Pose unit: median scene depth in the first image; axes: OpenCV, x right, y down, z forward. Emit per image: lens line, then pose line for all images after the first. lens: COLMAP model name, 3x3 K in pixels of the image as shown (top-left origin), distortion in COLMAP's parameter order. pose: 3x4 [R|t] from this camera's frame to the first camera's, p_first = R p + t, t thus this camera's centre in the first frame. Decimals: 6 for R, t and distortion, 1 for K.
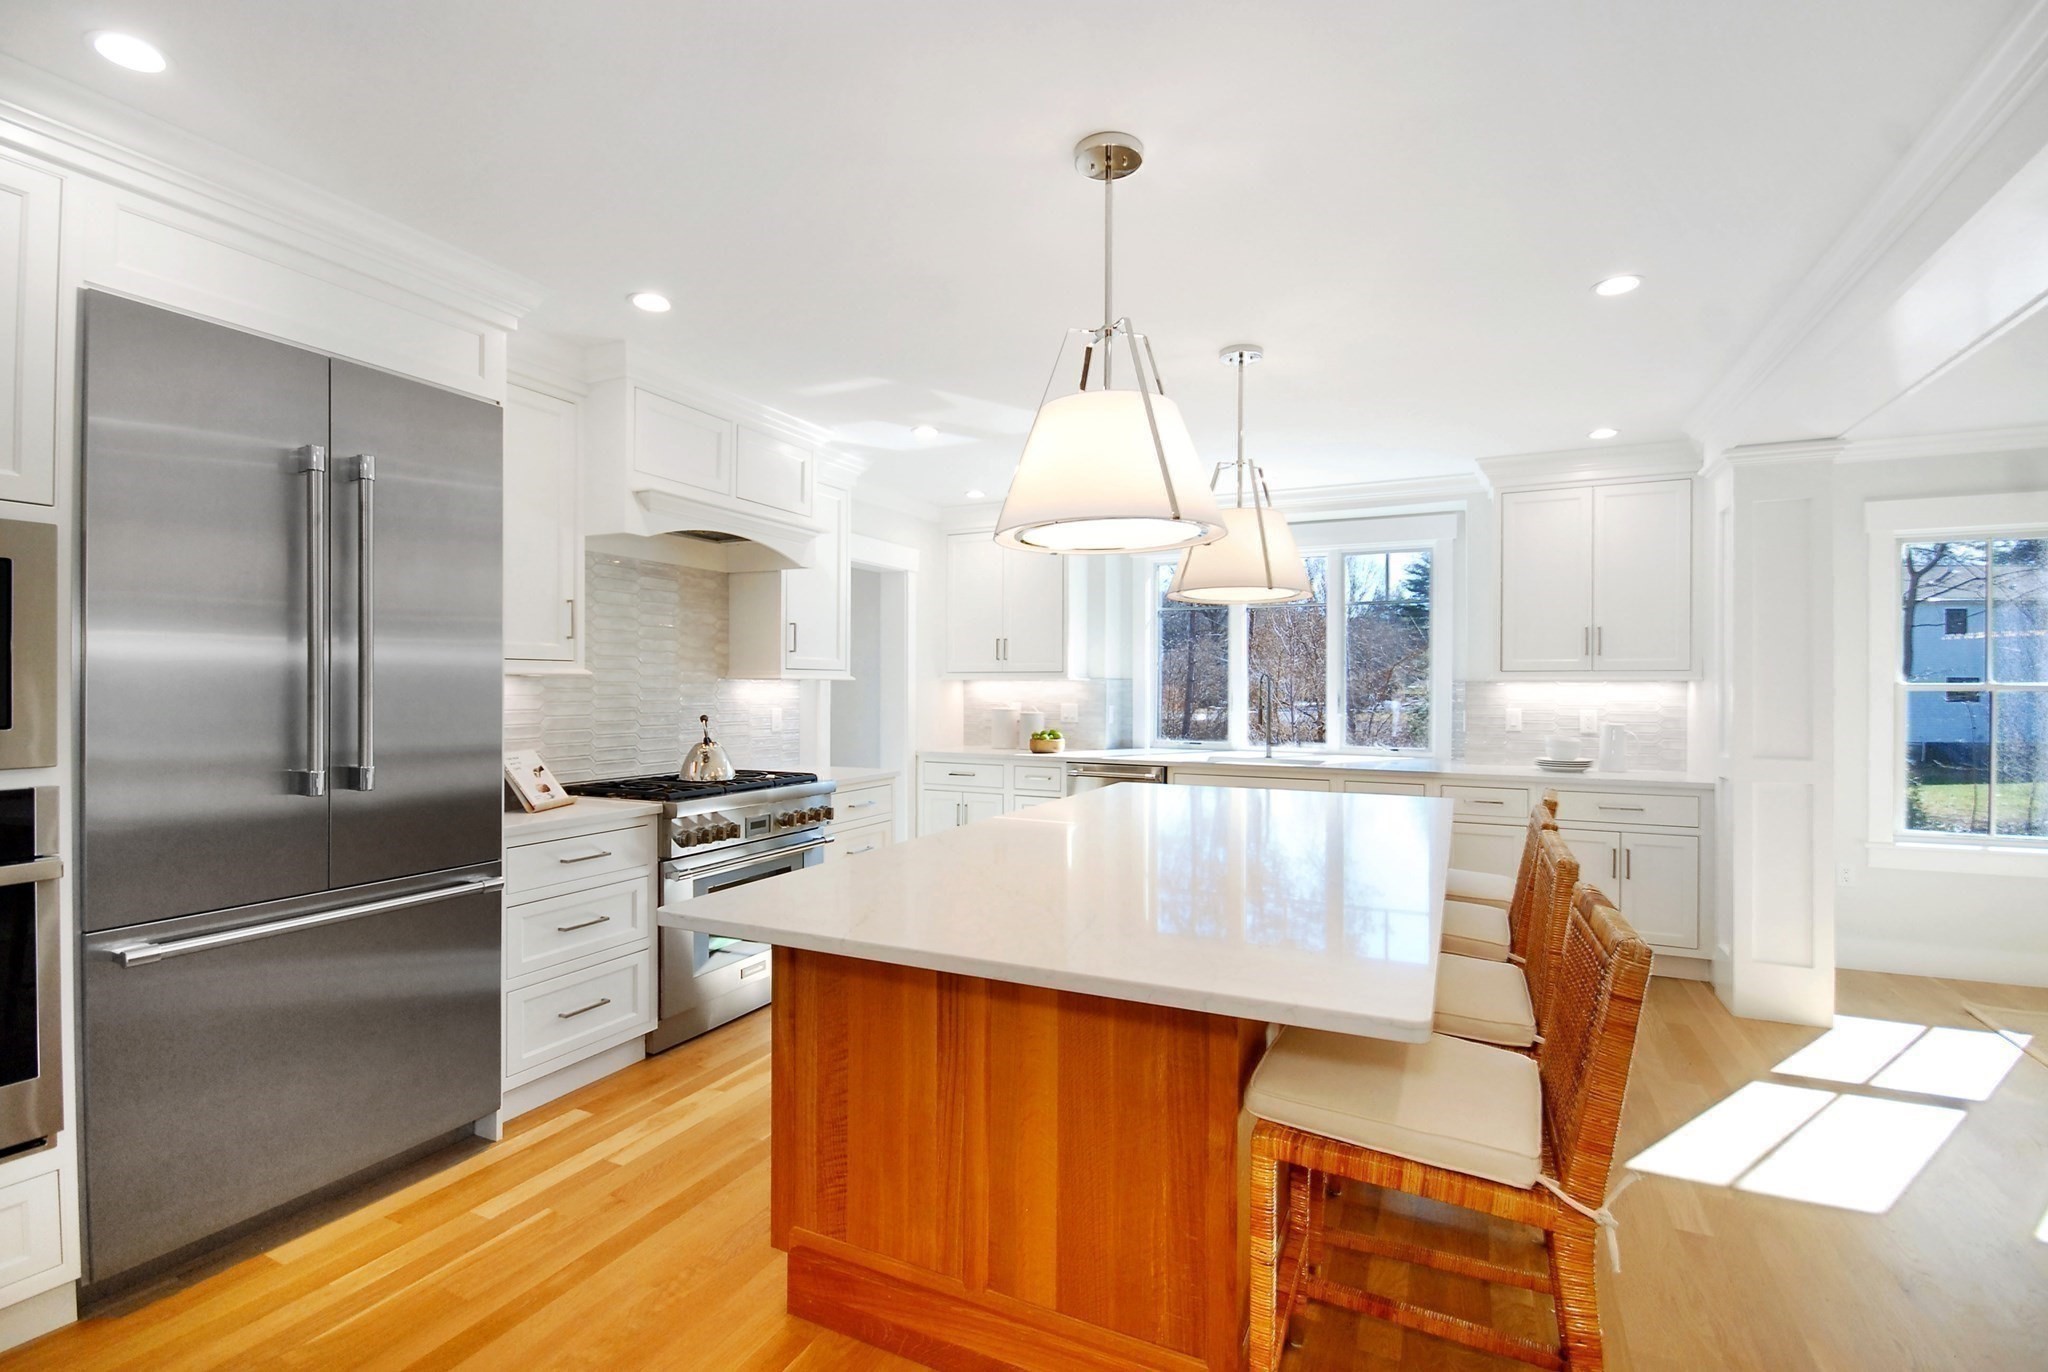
lens RADIAL K [[964.0, 0, 1021.0], [0, 964.0, 697.2], [0, 0, 1]] dist [0.020413, 0.000265]
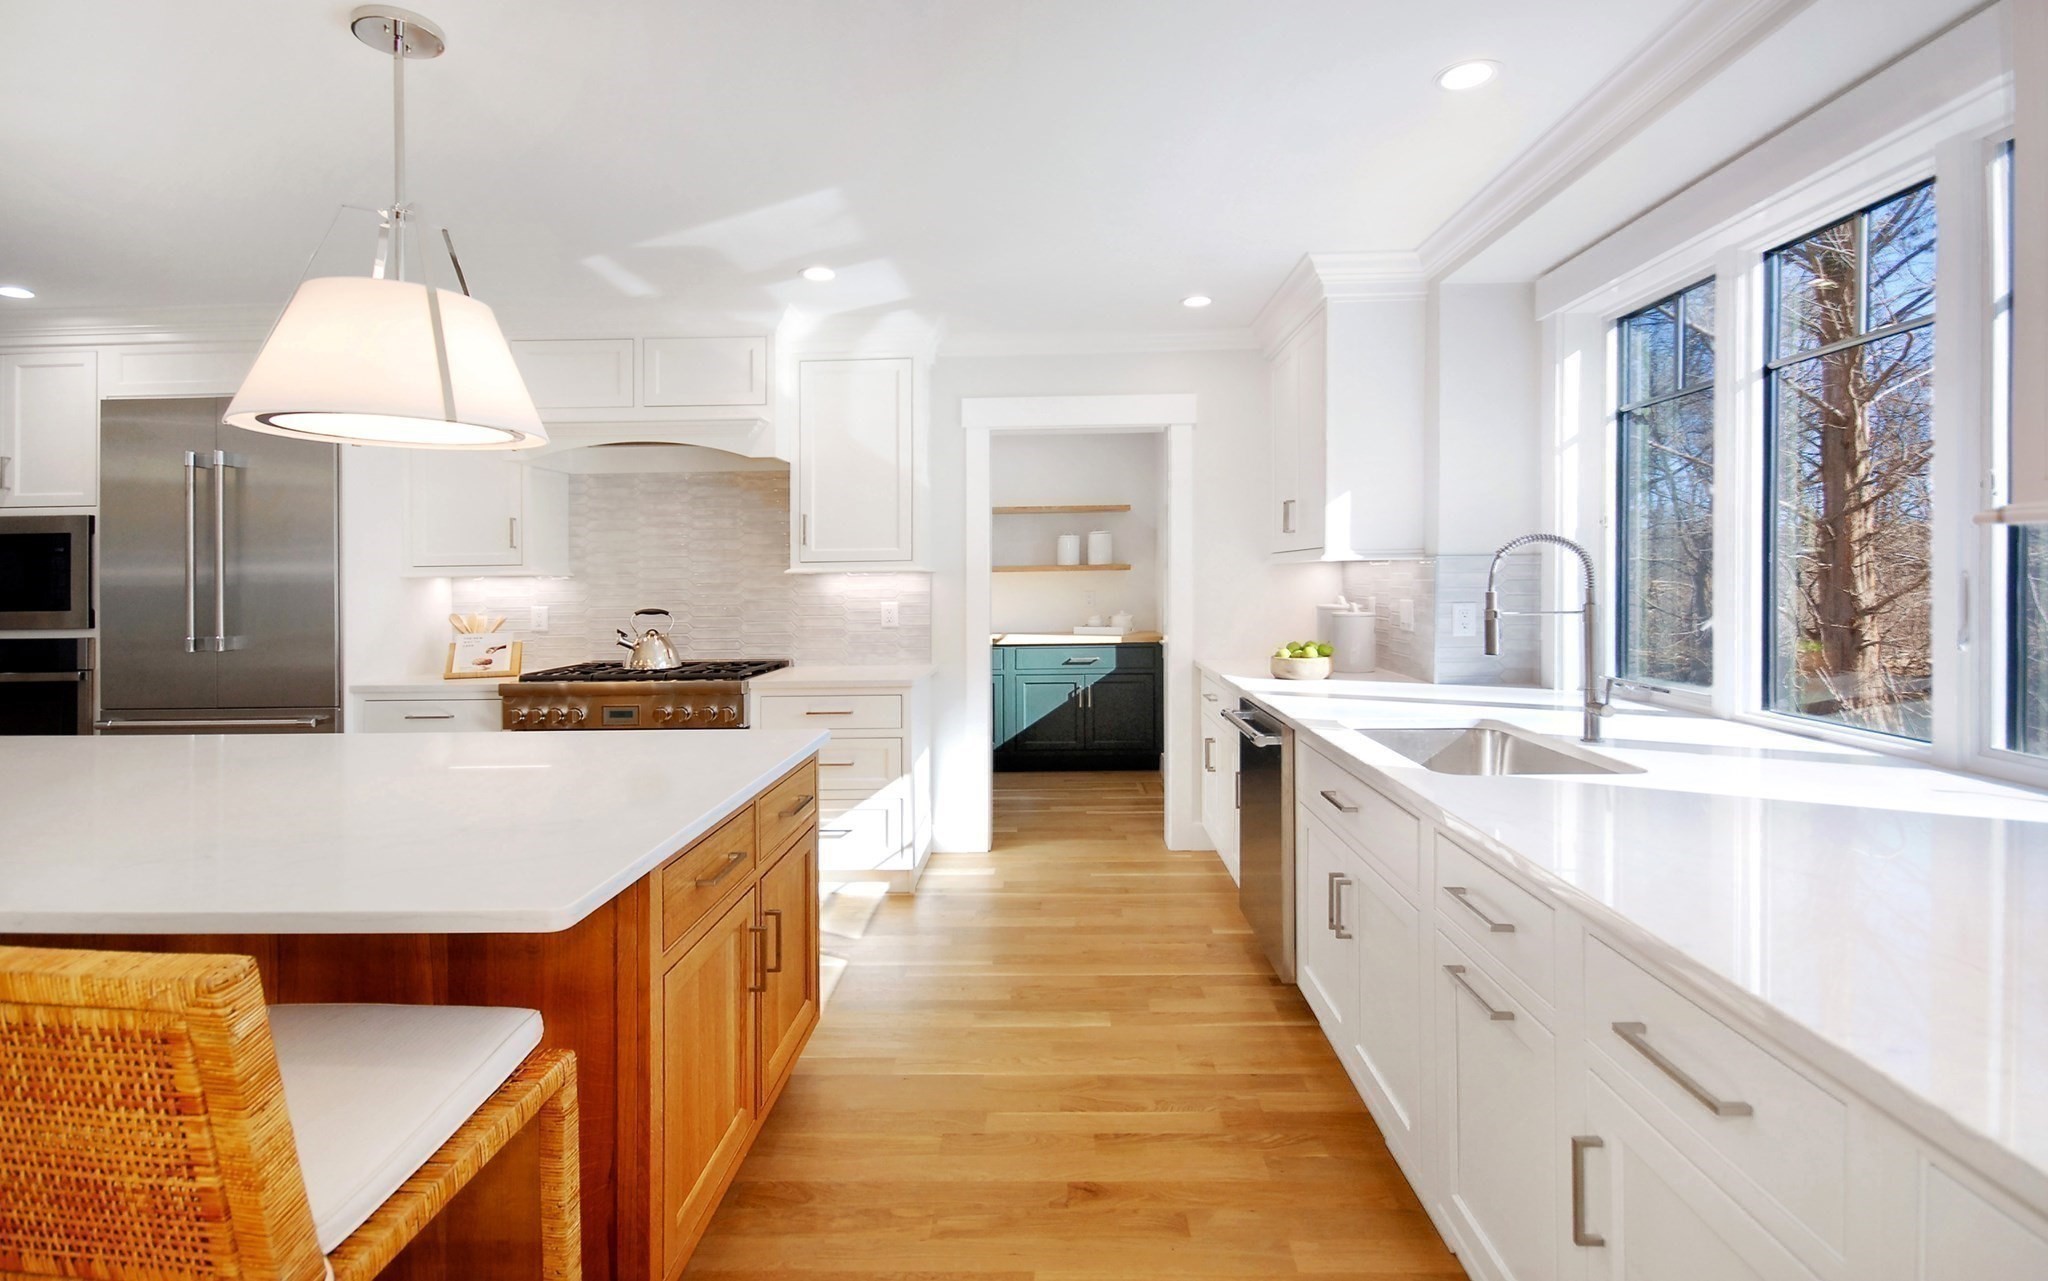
lens RADIAL K [[888.8, 0, 1052.4], [0, 888.8, 570.0], [0, 0, 1]] dist [0.001625, 0.000114]
pose [[0.424330, -0.017791, -0.905333, 0.753904], [0.004815, 0.999837, -0.017391, -0.005724], [0.905495, 0.003020, 0.424347, 0.947560]]
